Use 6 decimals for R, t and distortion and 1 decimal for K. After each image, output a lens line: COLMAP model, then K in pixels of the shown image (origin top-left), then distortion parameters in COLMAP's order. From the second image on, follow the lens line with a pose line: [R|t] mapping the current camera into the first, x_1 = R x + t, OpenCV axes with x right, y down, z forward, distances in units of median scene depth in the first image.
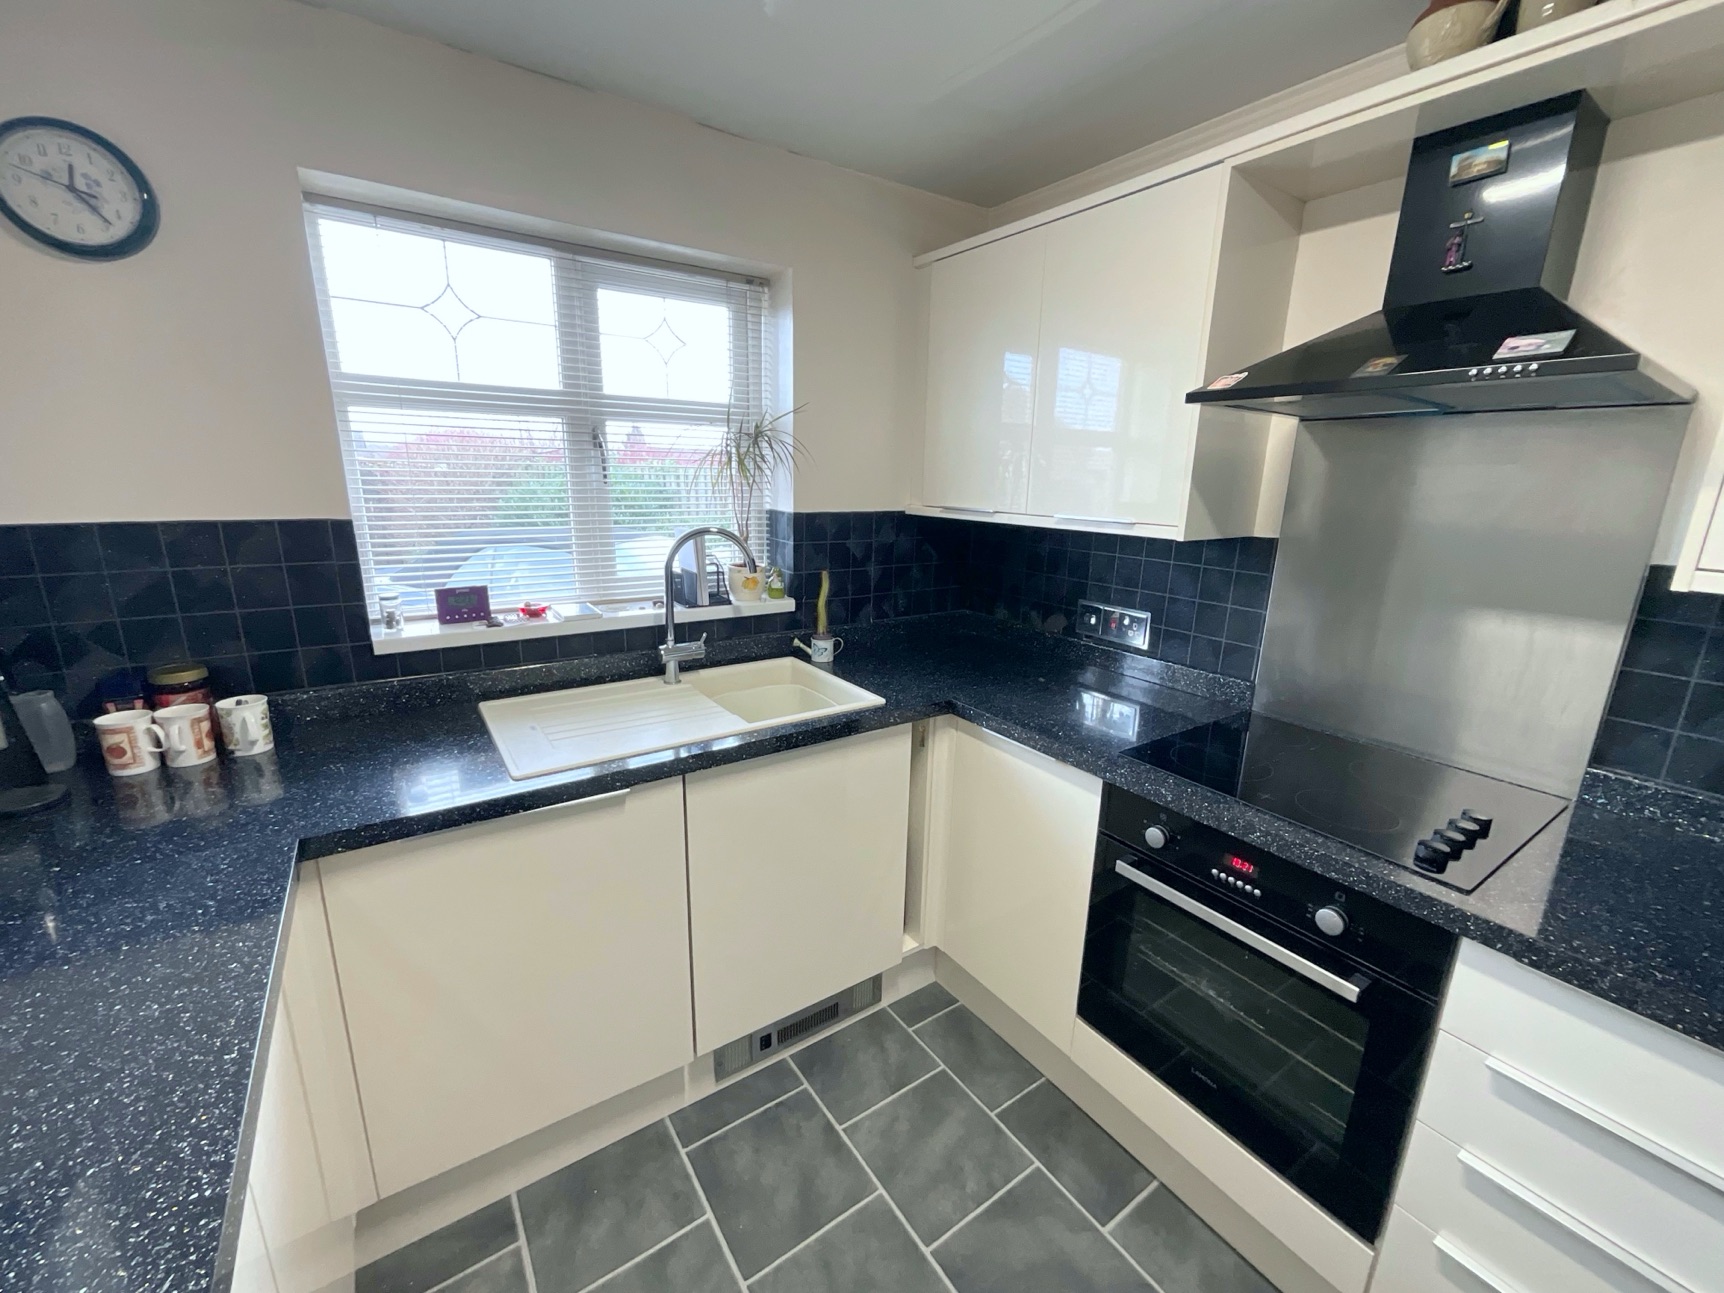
lens RADIAL K [[696.1, 0, 862.1], [0, 696.1, 643.9], [0, 0, 1]] dist [-0.004381, 0.000186]
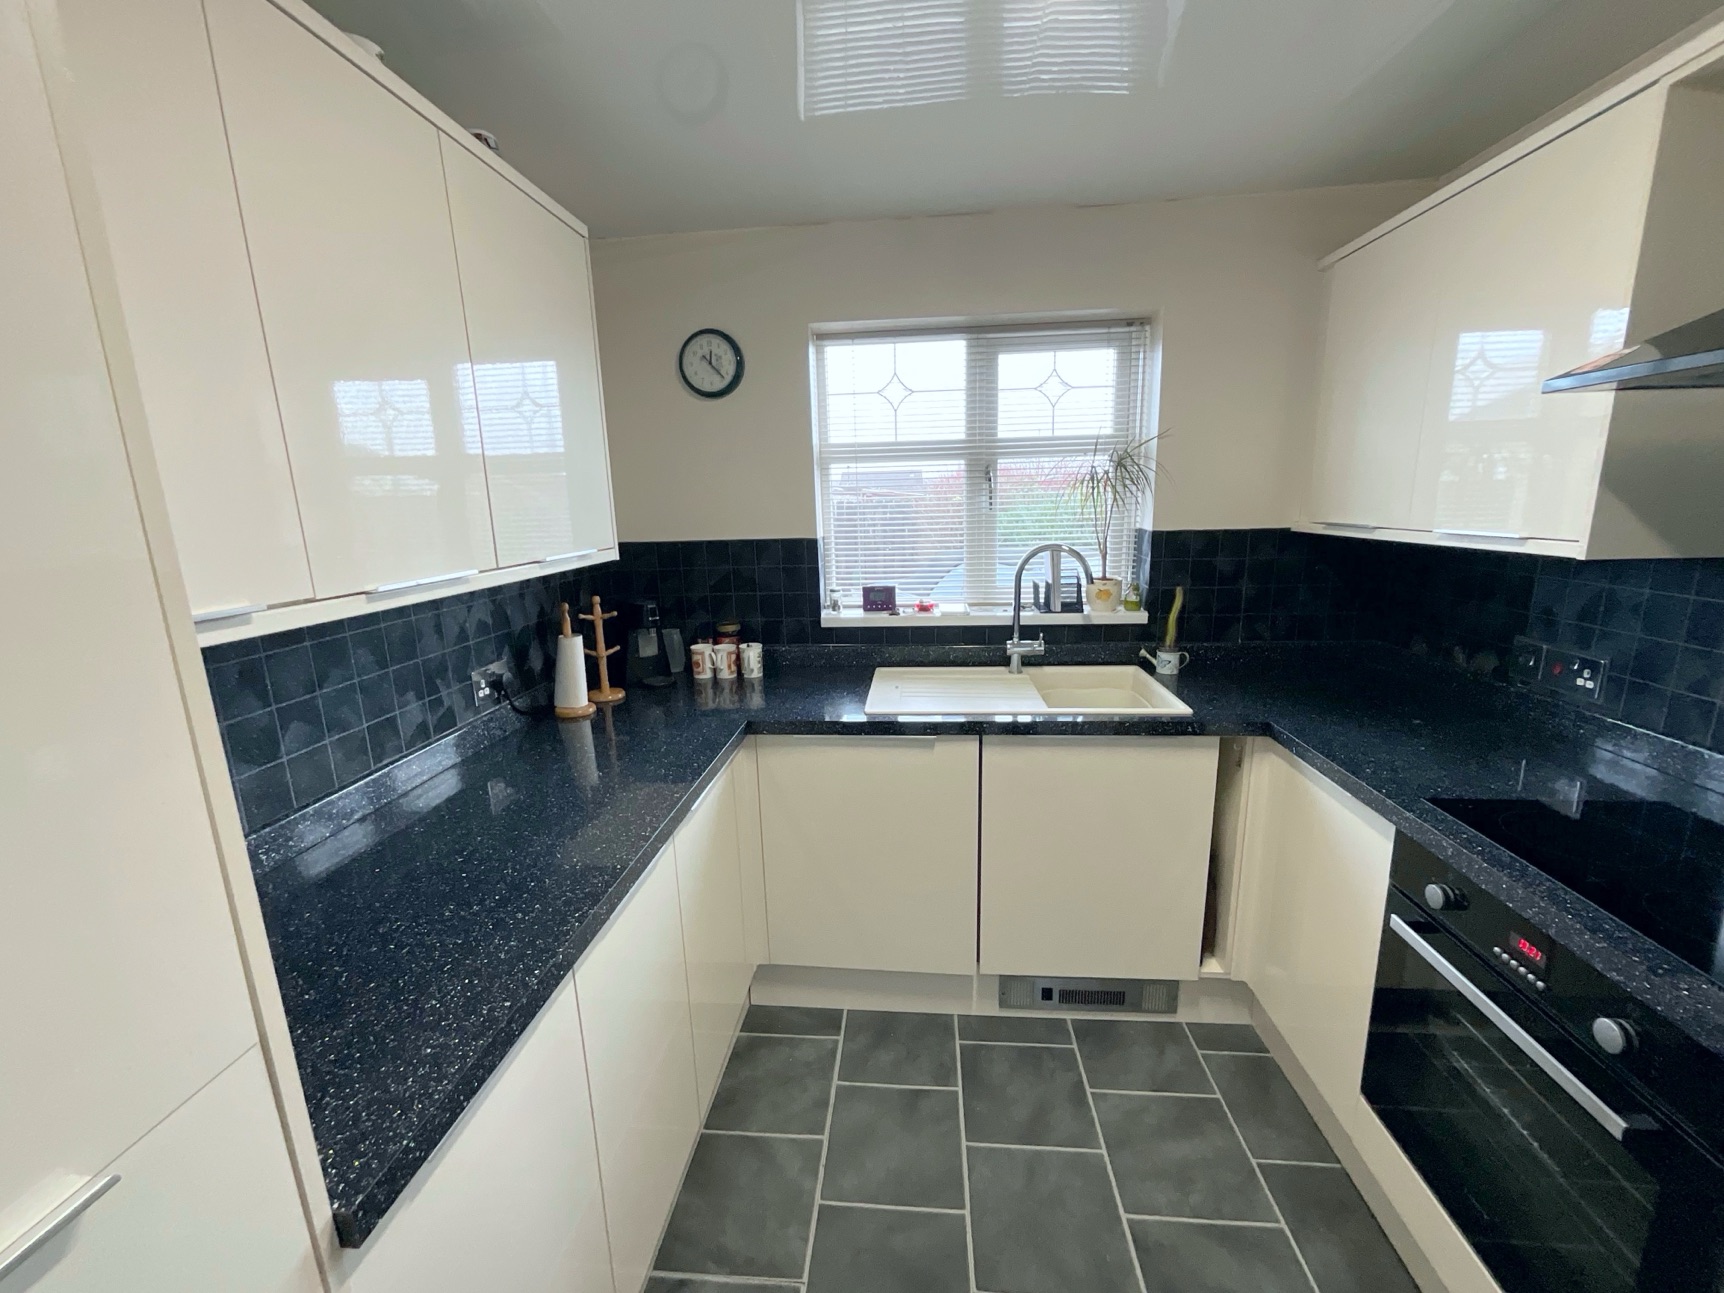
lens RADIAL K [[696.1, 0, 860.9], [0, 696.1, 641.8], [0, 0, 1]] dist [-0.004381, 0.000186]
pose [[0.769059, 0.088095, -0.633078, 0.306986], [-0.109570, 0.993965, 0.005209, 0.028137], [0.629716, 0.065361, 0.774071, -0.113173]]
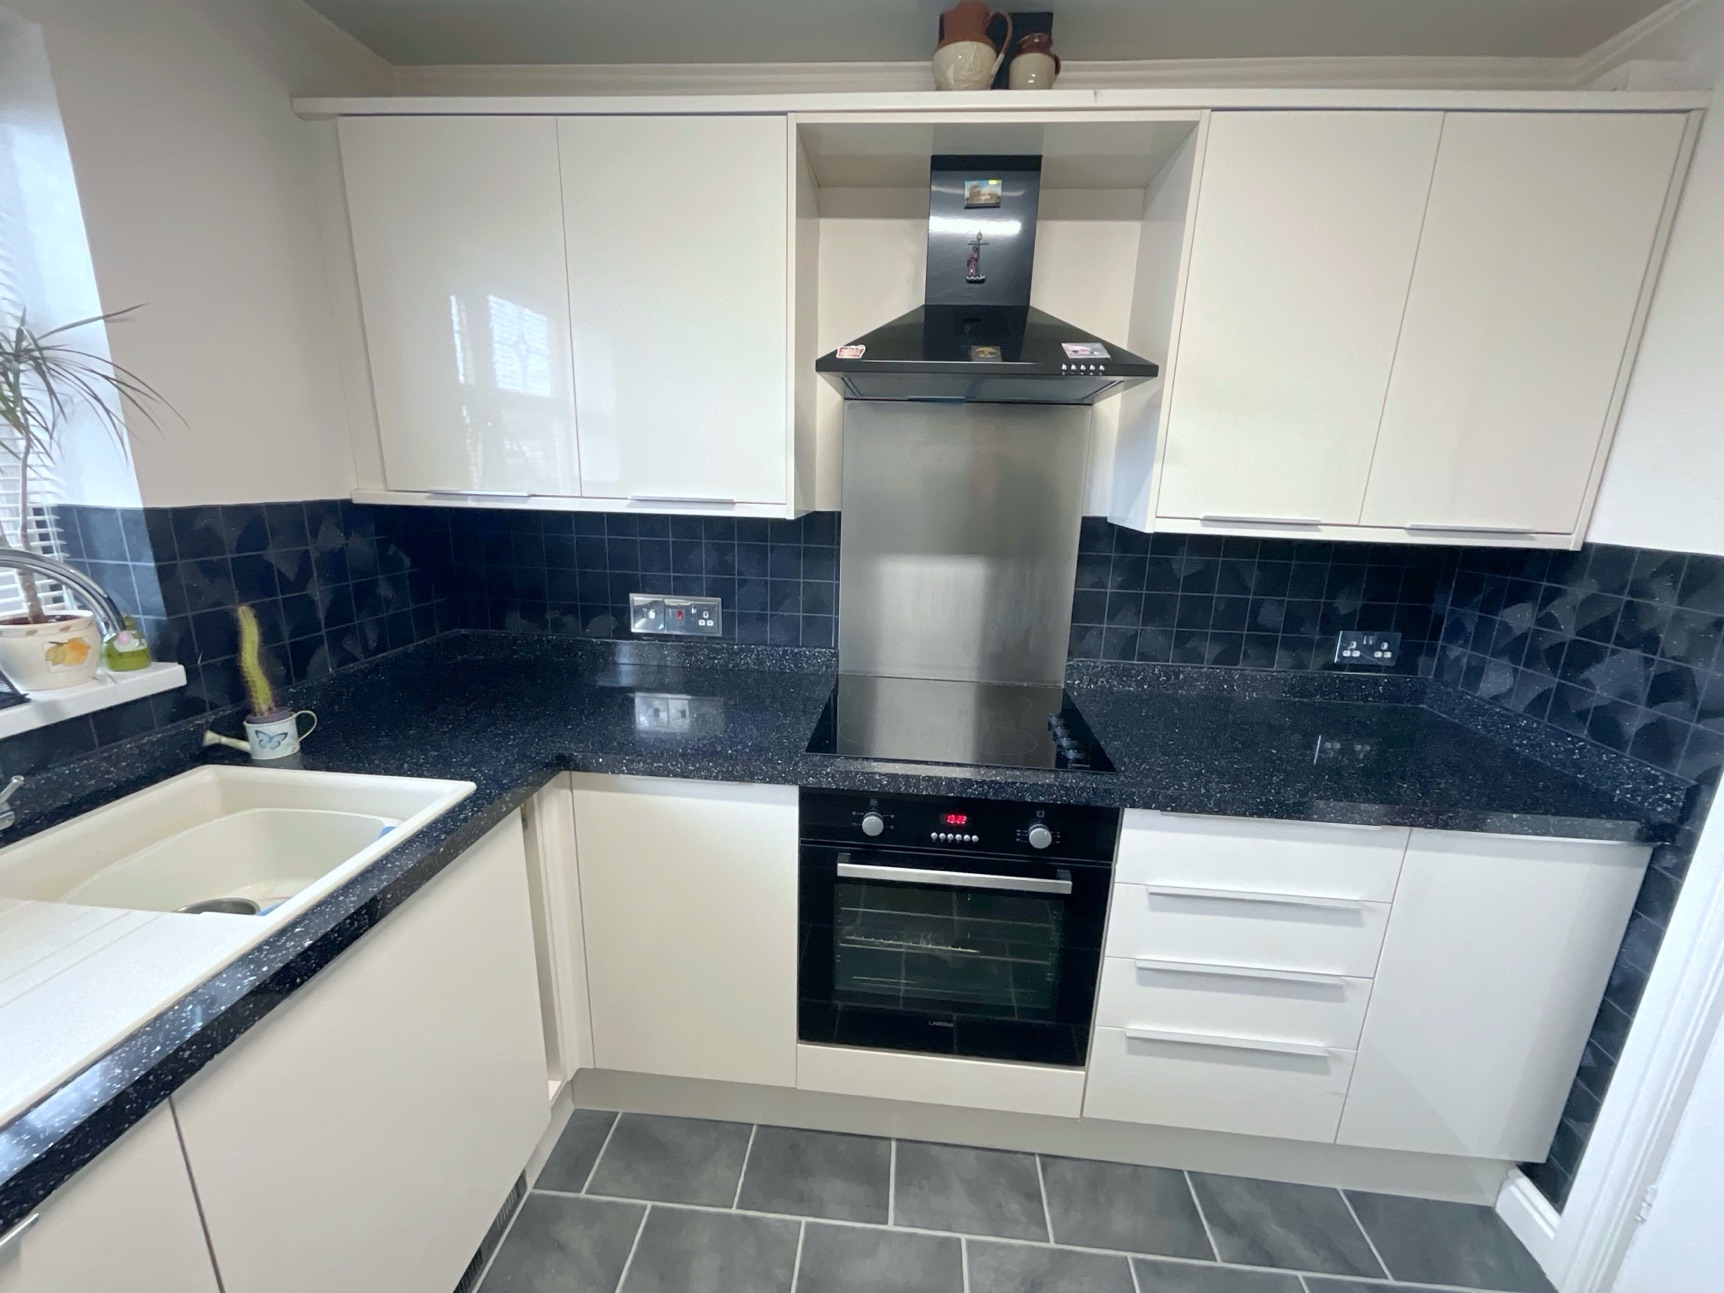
lens RADIAL K [[696.1, 0, 863.5], [0, 696.1, 644.6], [0, 0, 1]] dist [-0.004381, 0.000186]
pose [[0.633452, -0.191780, 0.749639, -0.210300], [0.169097, 0.979692, 0.107746, -0.059937], [-0.755079, 0.058510, 0.653017, 0.283976]]
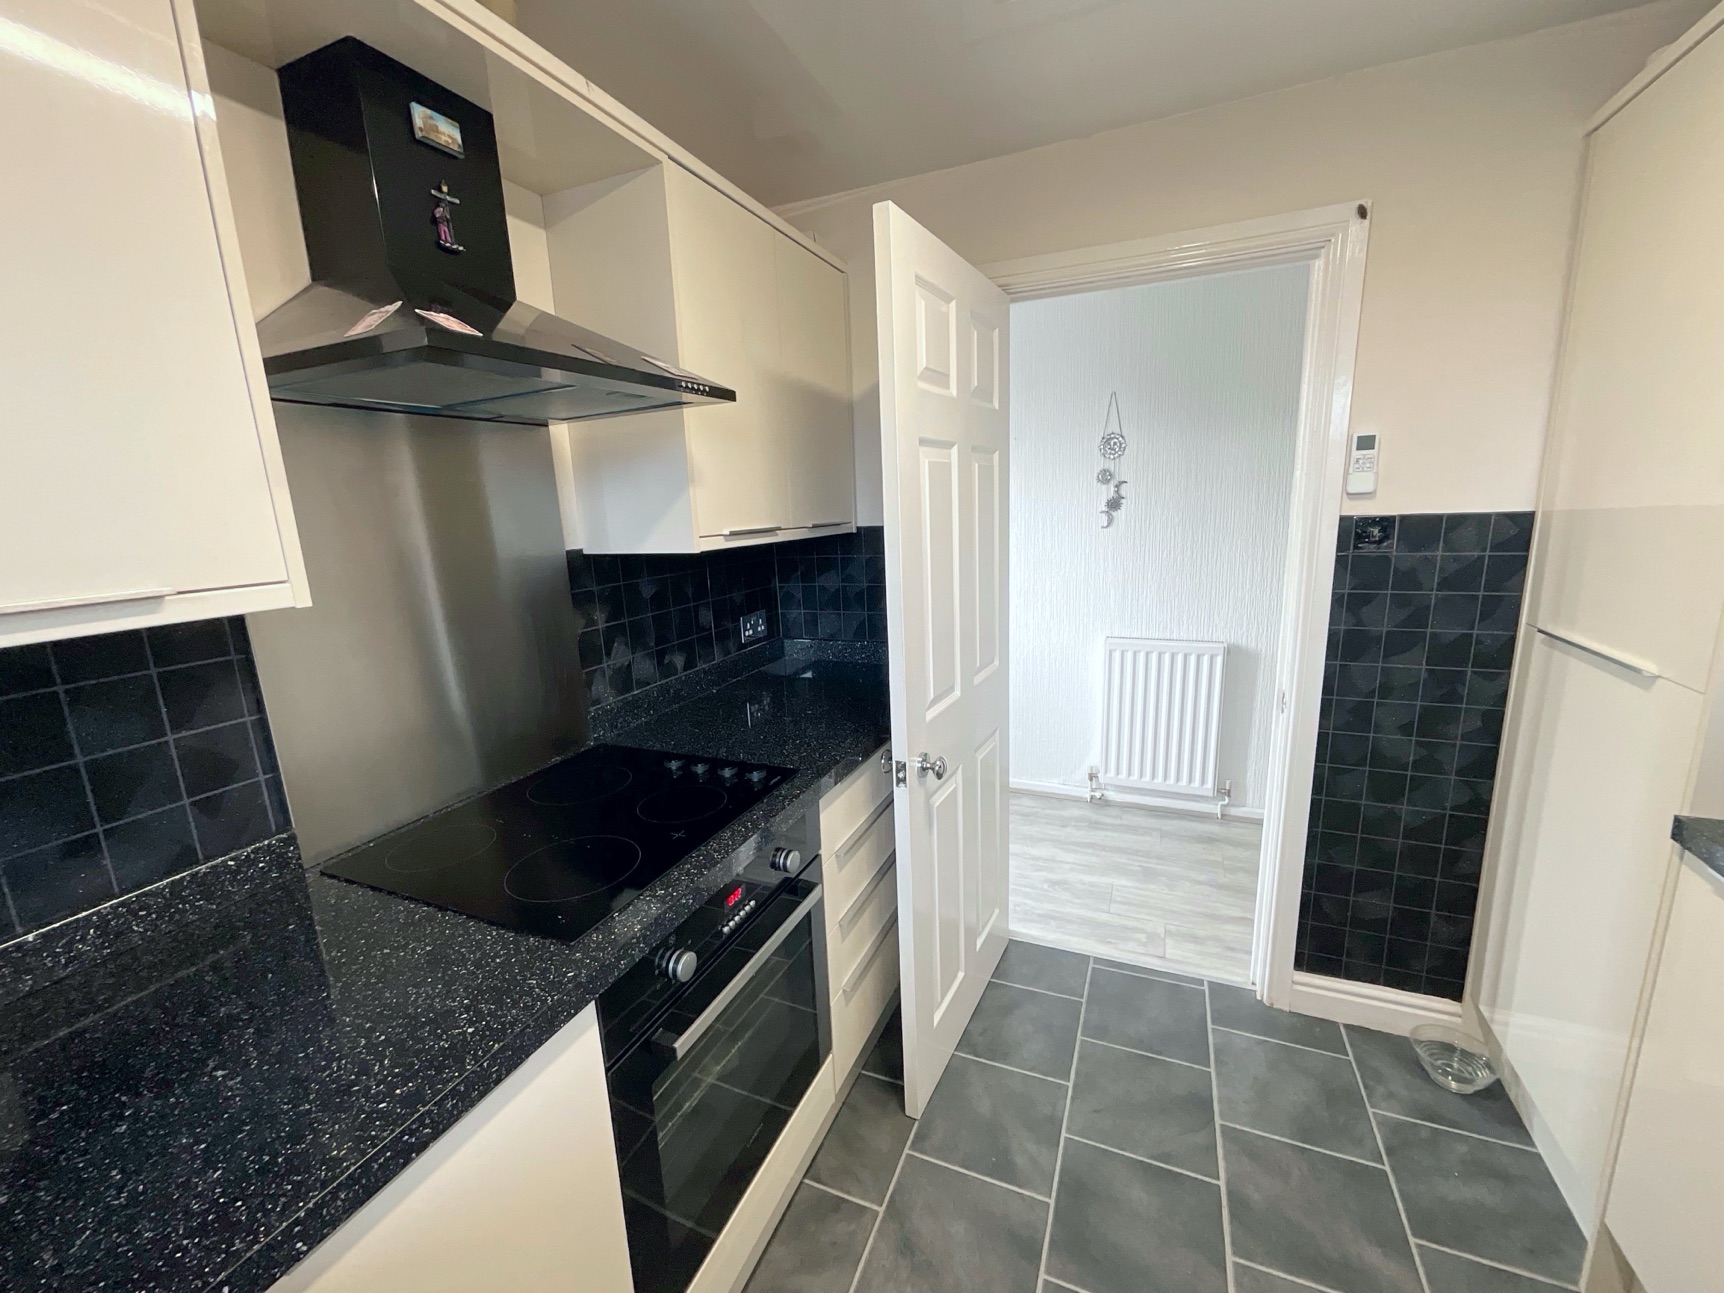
lens RADIAL K [[696.1, 0, 864.4], [0, 696.1, 645.0], [0, 0, 1]] dist [-0.004381, 0.000186]
pose [[-0.535434, -0.173569, 0.826550, -0.177179], [0.228630, 0.912327, 0.339686, -0.185755], [-0.813043, 0.370854, -0.448808, 0.827931]]
